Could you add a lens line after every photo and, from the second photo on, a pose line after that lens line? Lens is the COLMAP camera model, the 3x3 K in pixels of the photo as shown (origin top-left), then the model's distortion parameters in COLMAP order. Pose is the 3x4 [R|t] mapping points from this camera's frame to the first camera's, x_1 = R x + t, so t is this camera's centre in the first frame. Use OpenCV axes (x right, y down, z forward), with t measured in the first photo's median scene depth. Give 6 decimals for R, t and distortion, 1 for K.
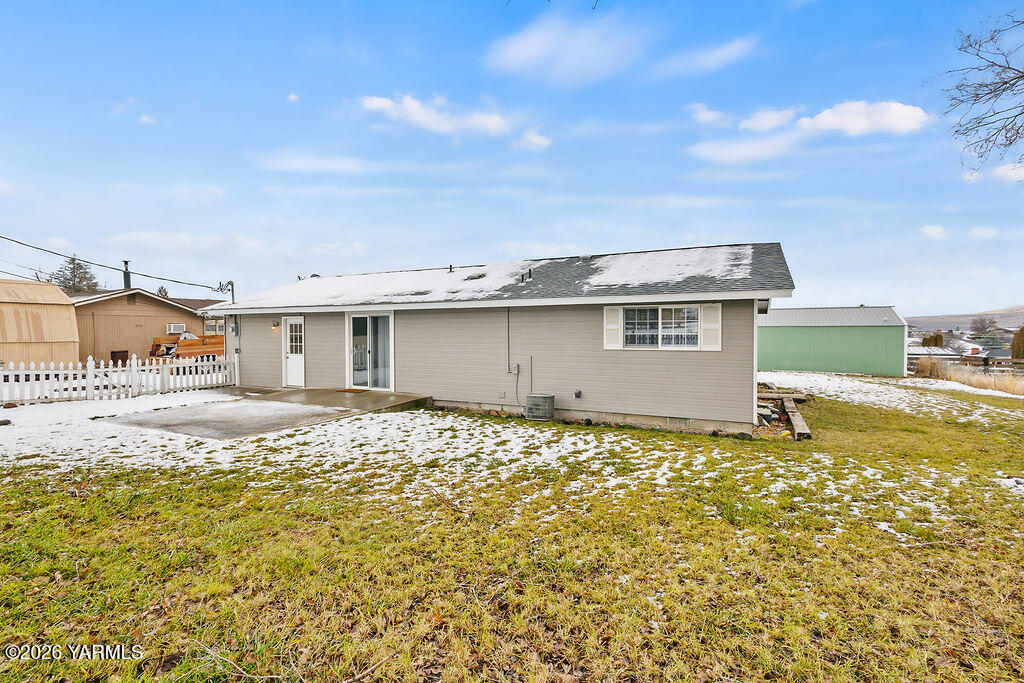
lens RADIAL K [[490.0, 0, 512.0], [0, 490.0, 341.5], [0, 0, 1]] dist [0.013307, 0.000106]
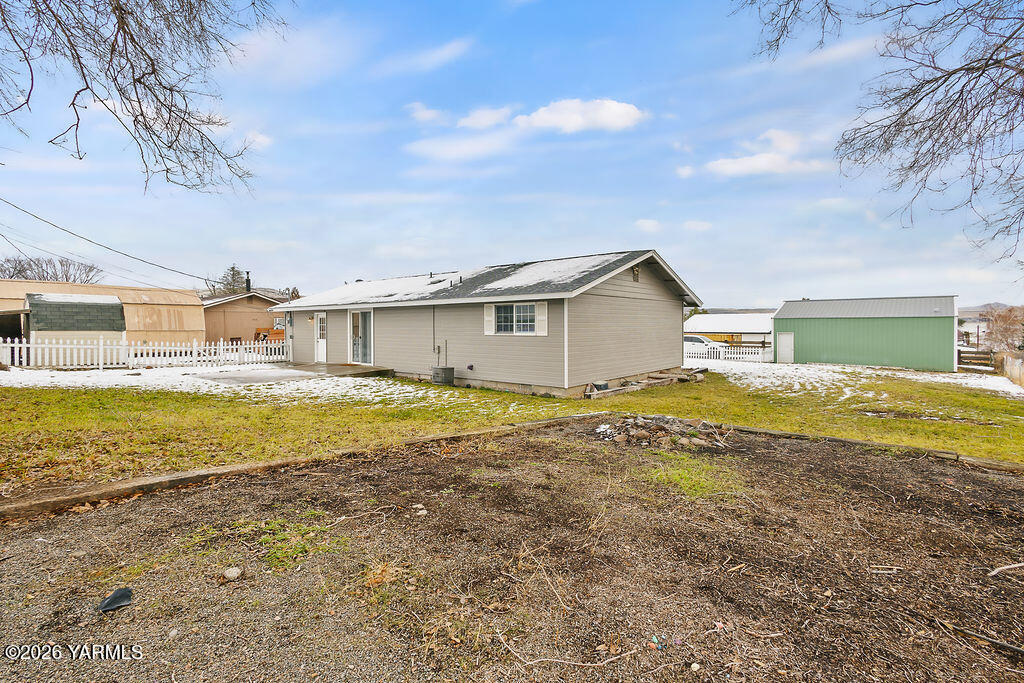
lens RADIAL K [[490.0, 0, 512.0], [0, 490.0, 341.5], [0, 0, 1]] dist [0.013307, 0.000106]
pose [[0.971452, 0.007261, -0.237126, 0.488254], [-0.003847, 0.999882, 0.014858, 0.010948], [0.237206, -0.013521, 0.971365, -0.274991]]
